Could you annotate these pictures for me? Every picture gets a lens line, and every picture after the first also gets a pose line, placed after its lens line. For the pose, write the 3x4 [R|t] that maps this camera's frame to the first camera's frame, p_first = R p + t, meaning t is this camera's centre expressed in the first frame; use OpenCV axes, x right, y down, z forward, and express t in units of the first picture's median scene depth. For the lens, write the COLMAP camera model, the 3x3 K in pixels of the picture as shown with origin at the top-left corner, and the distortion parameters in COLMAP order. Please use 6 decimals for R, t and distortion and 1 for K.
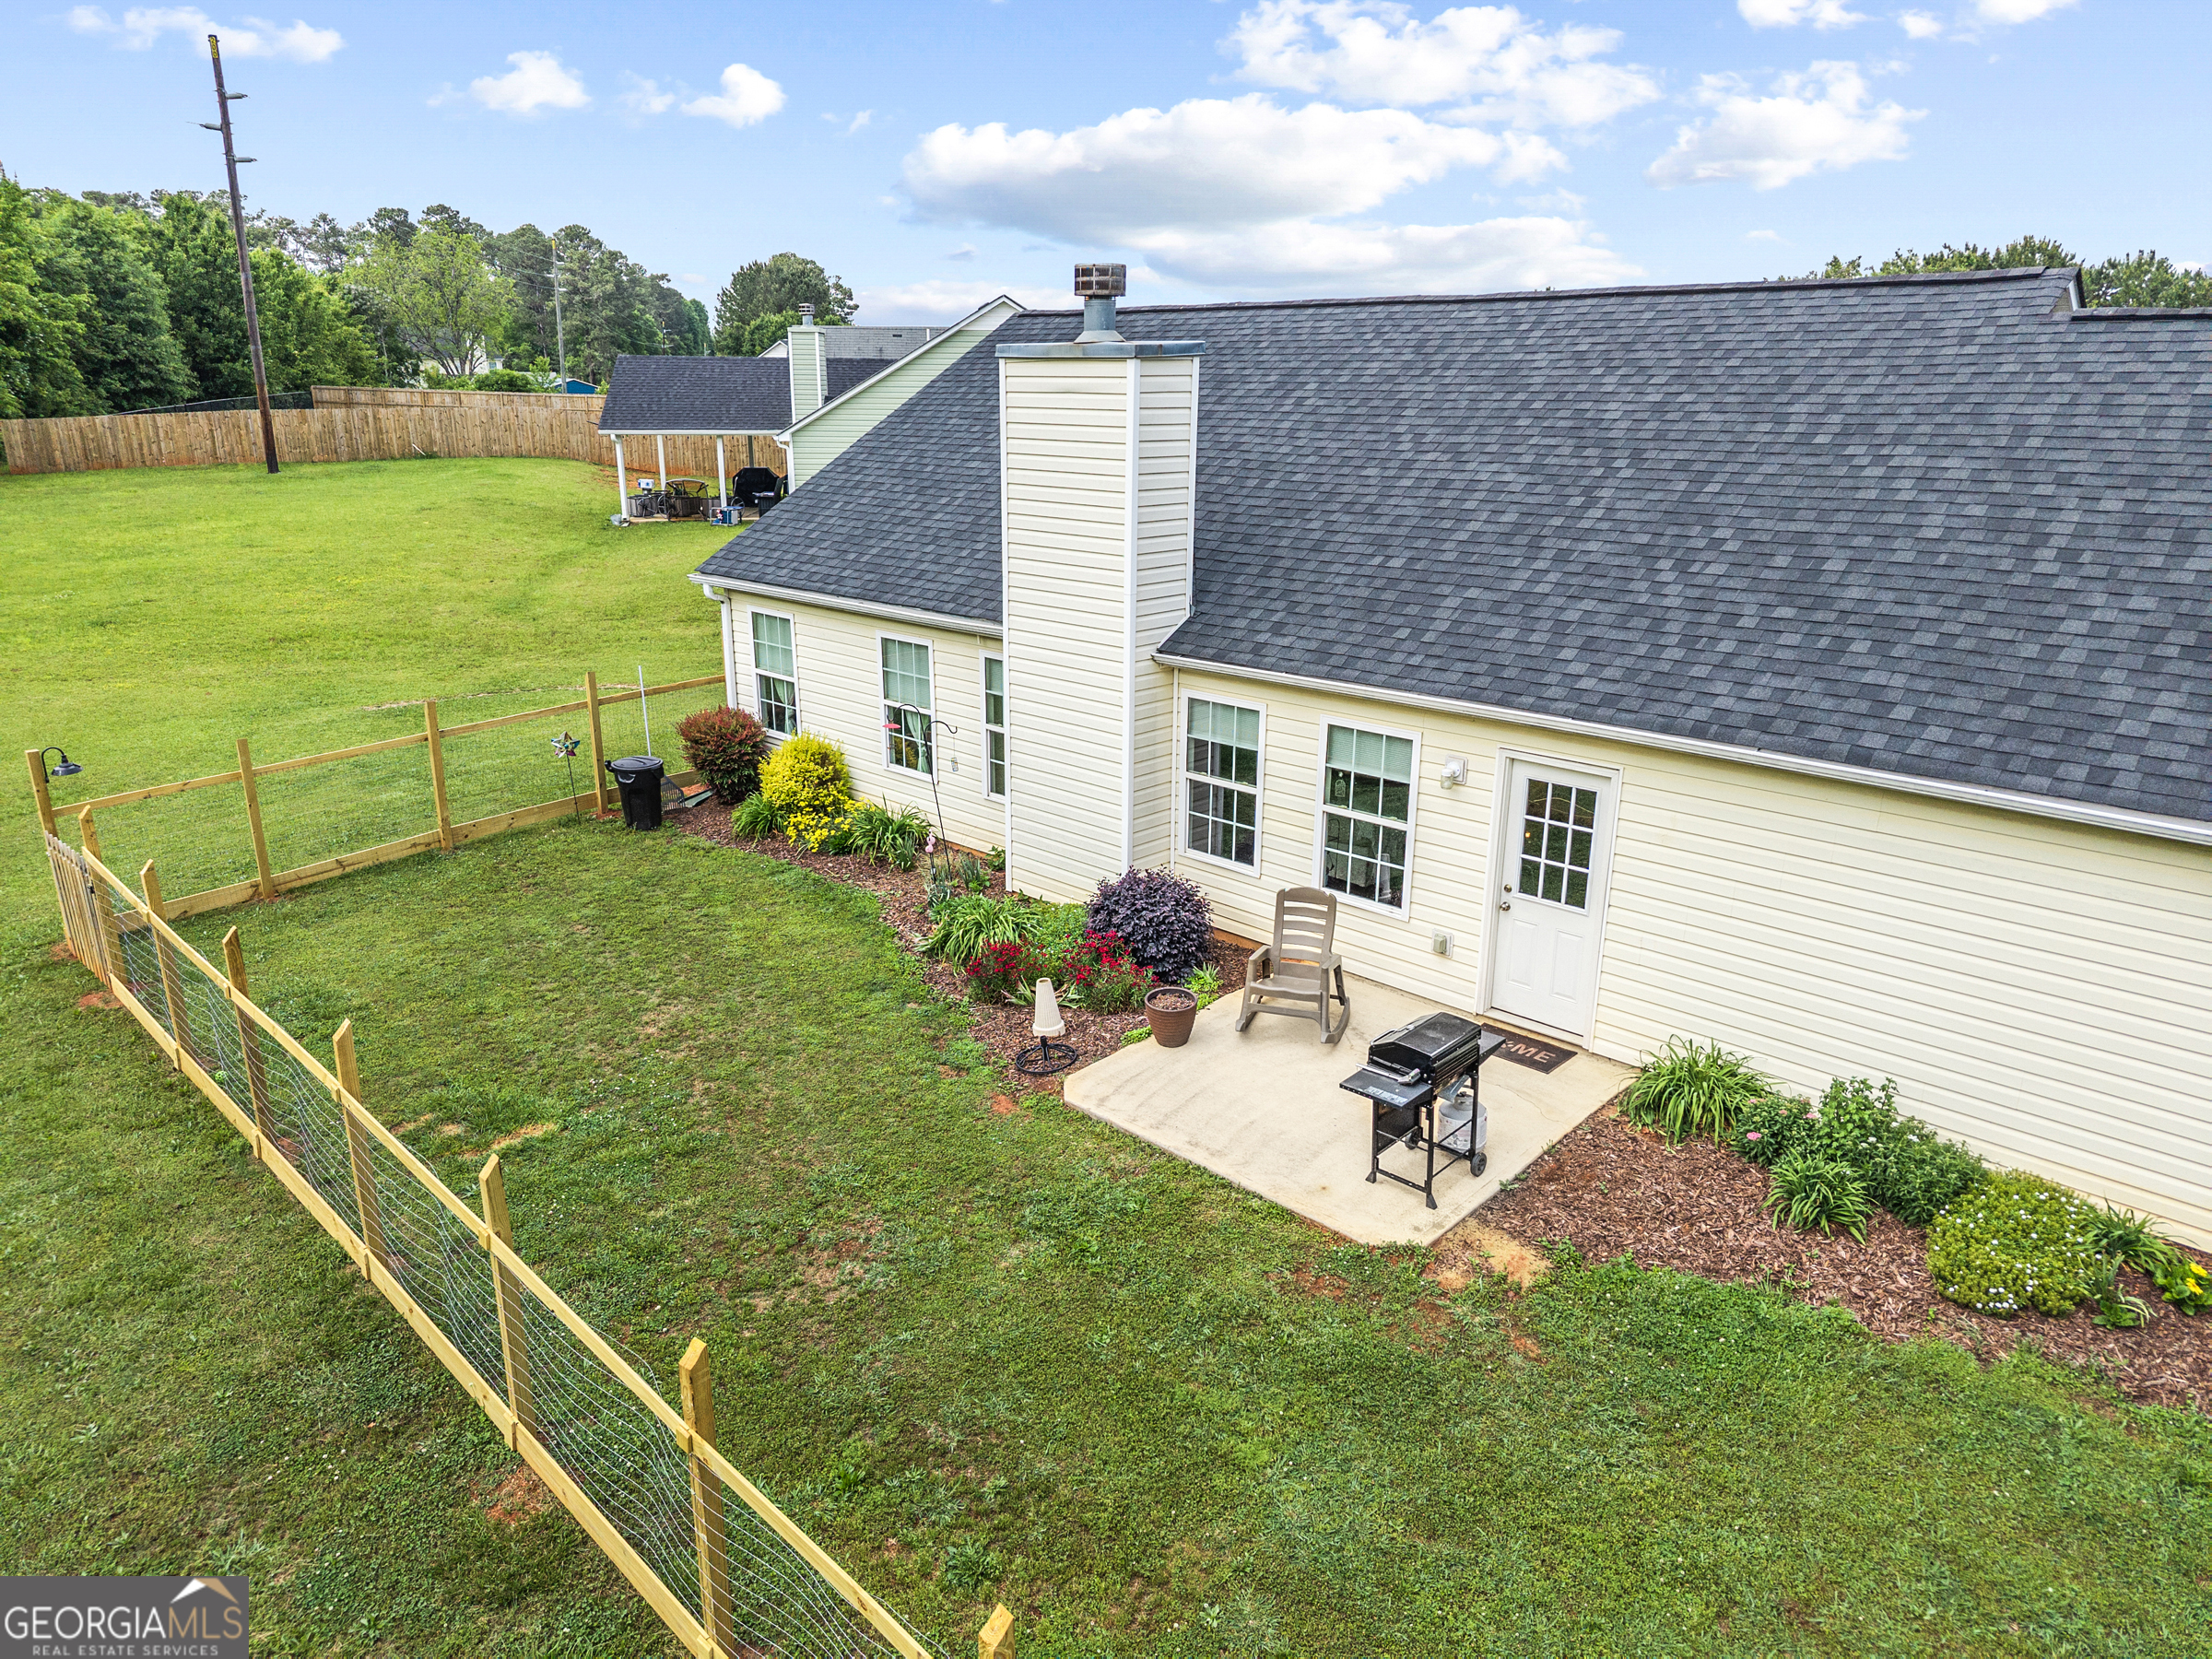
lens RADIAL K [[1457.6, 0, 1105.8], [0, 1457.6, 817.6], [0, 0, 1]] dist [-0.006329, -0.004450]
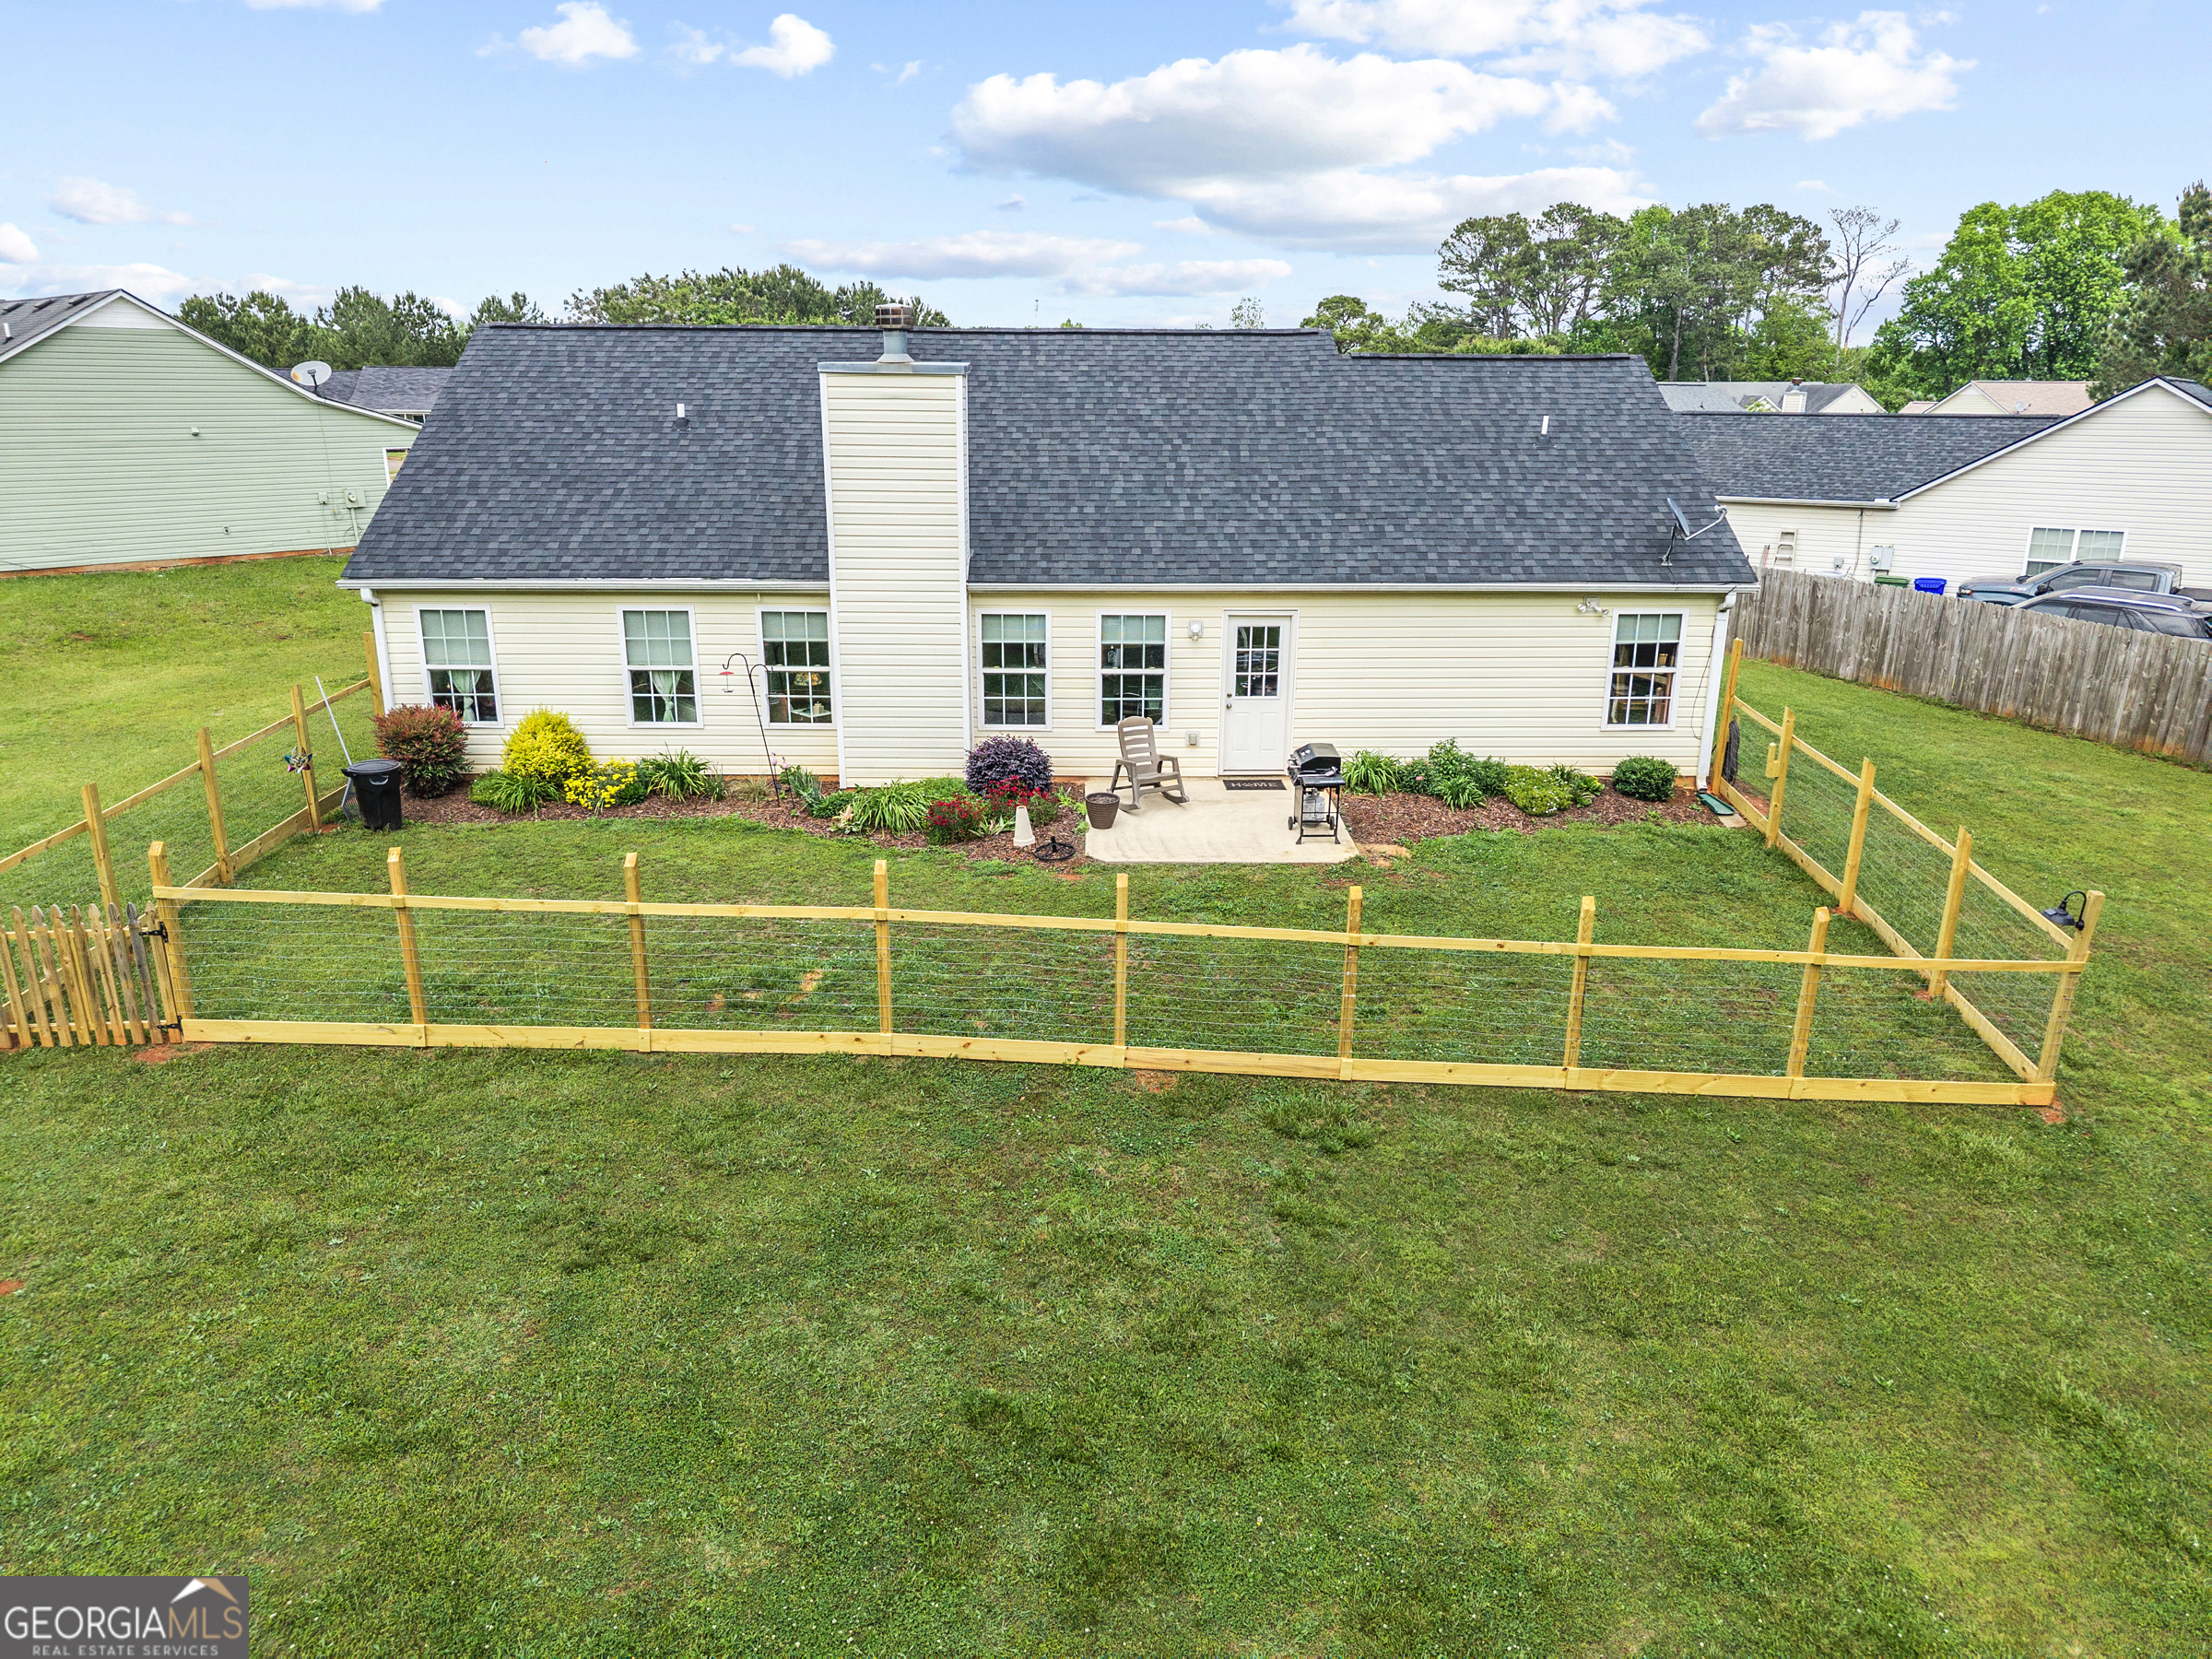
lens RADIAL K [[1502.6, 0, 1099.3], [0, 1502.6, 850.3], [0, 0, 1]] dist [0.027511, -0.015490]
pose [[0.711632, -0.211891, 0.669838, -0.995080], [0.196906, 0.975376, 0.099350, 0.020618], [-0.674395, 0.061194, 0.735831, -0.154053]]
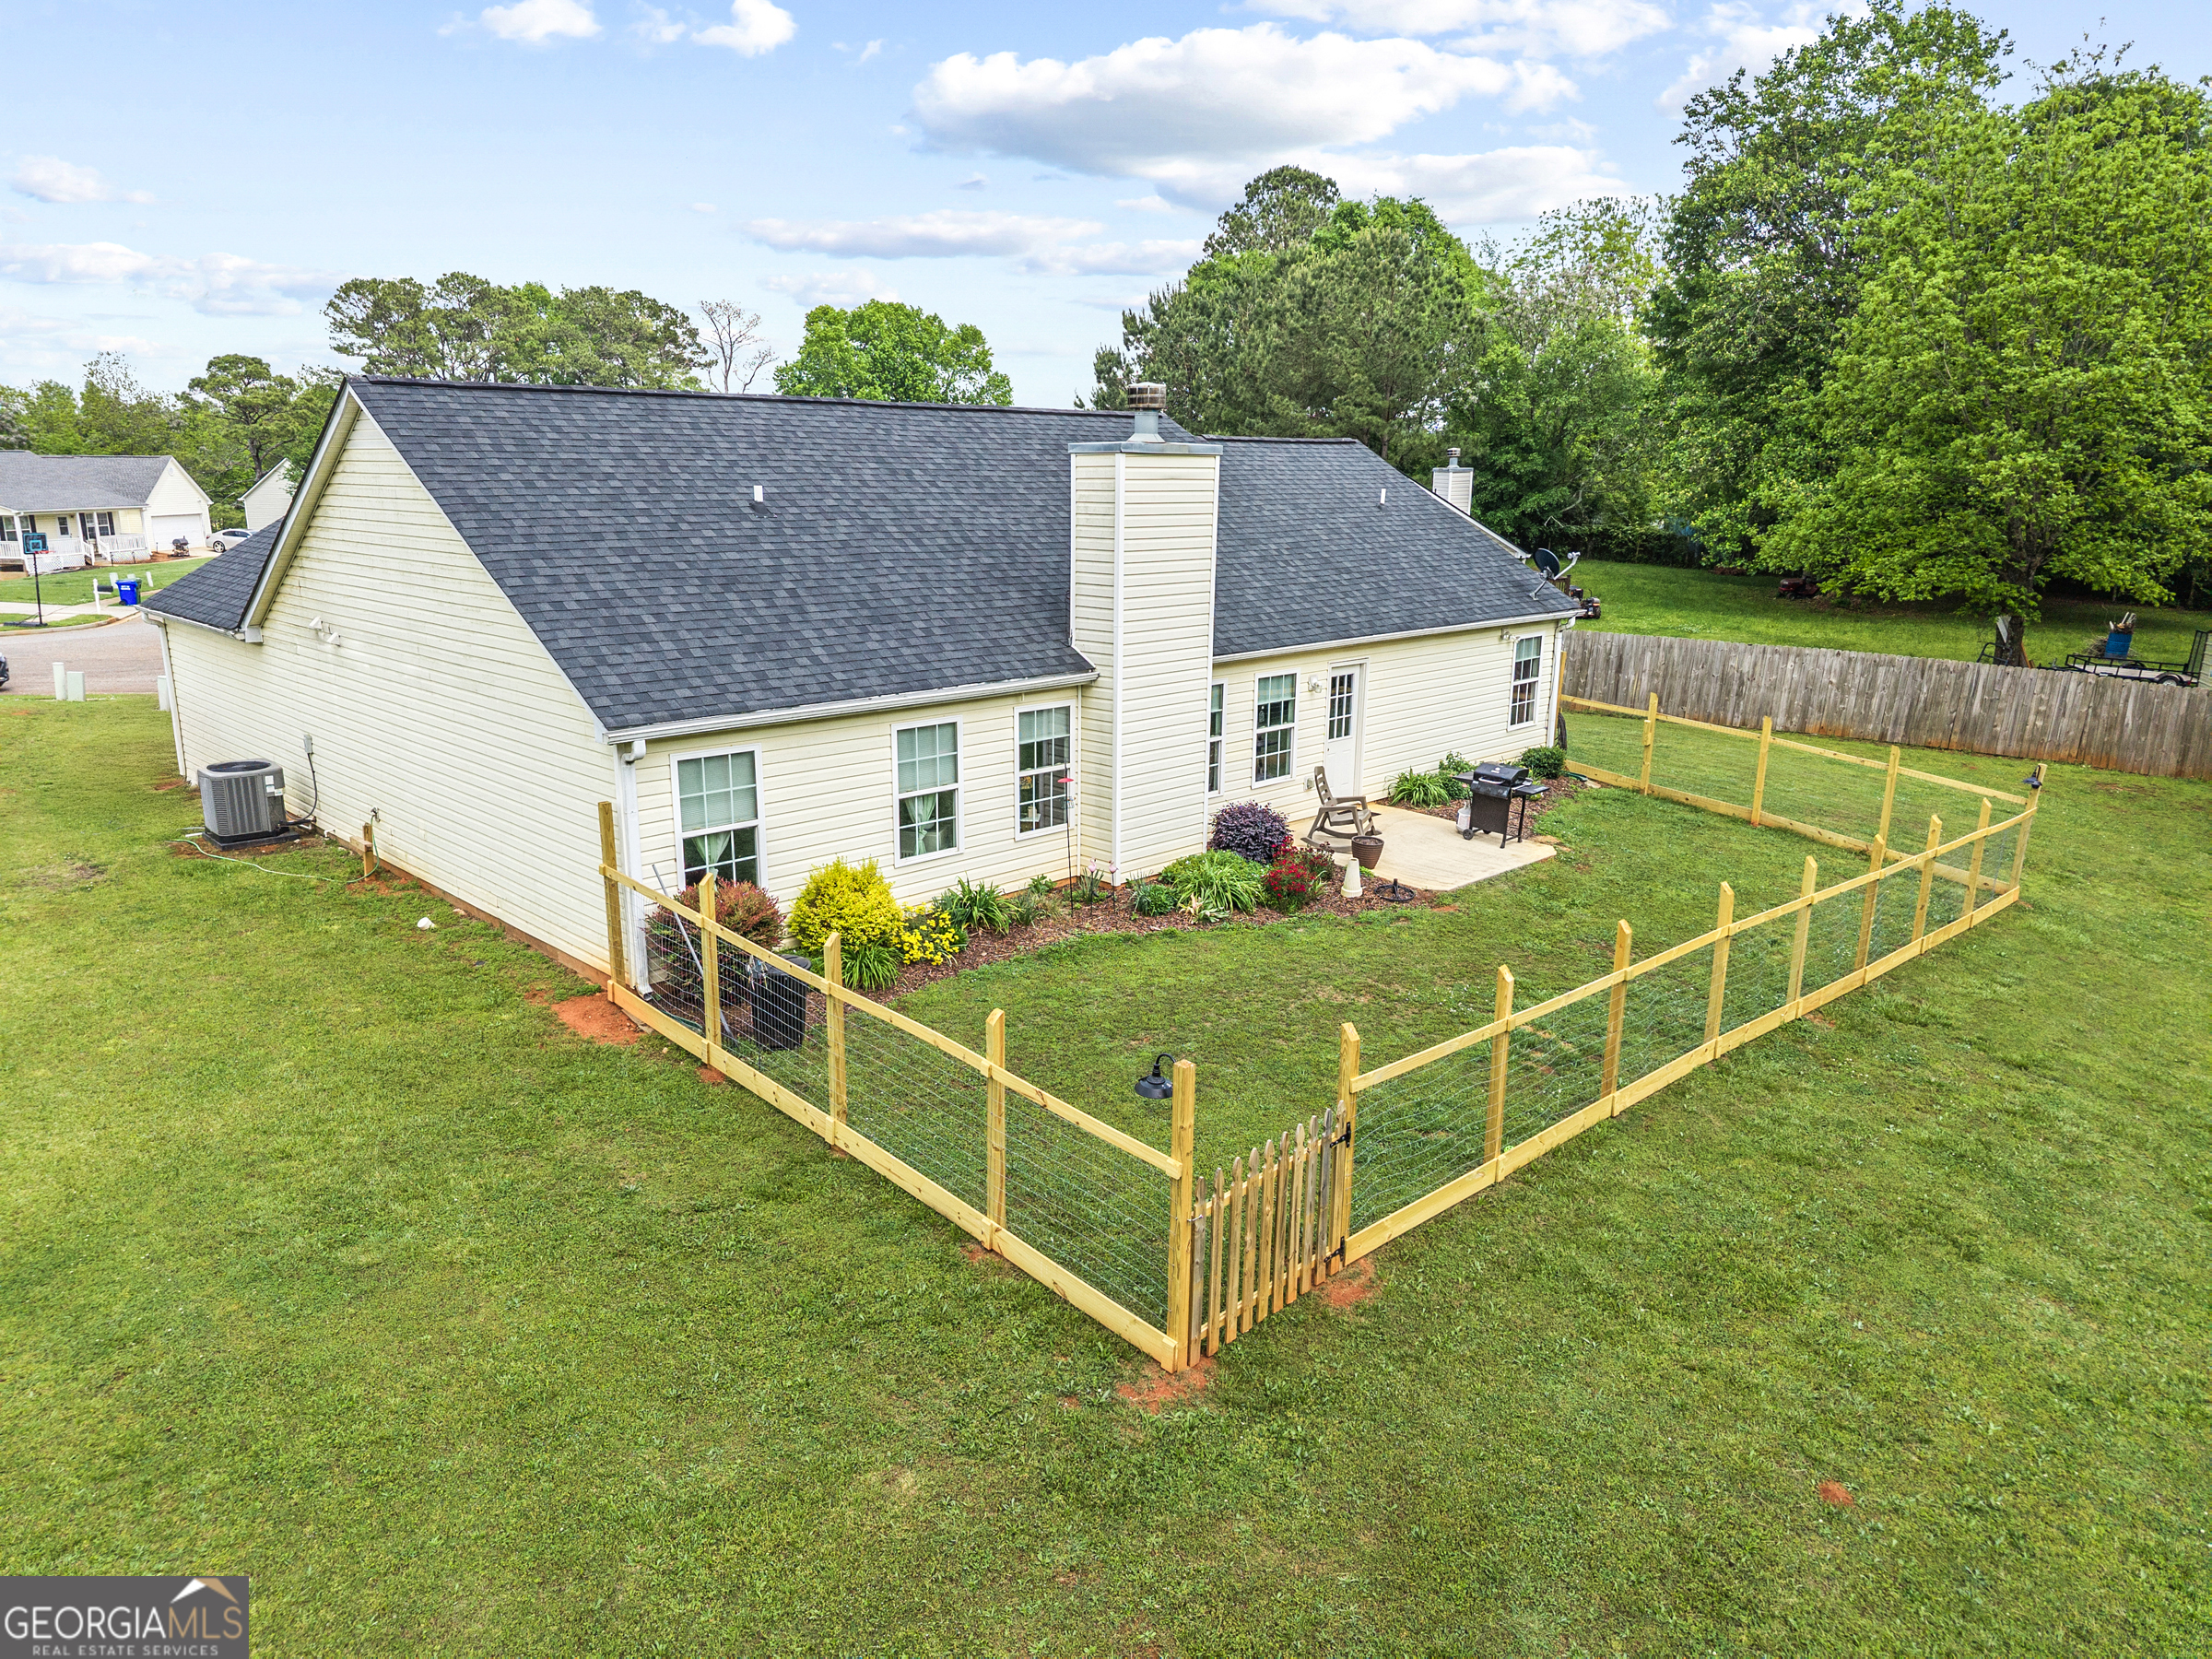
lens RADIAL K [[1502.6, 0, 1108.1], [0, 1502.6, 835.8], [0, 0, 1]] dist [0.027511, -0.015490]
pose [[0.023206, -0.248872, 0.968258, -1.561684], [0.274315, 0.932931, 0.233217, -0.347879], [-0.961360, 0.260196, 0.089919, 1.093609]]
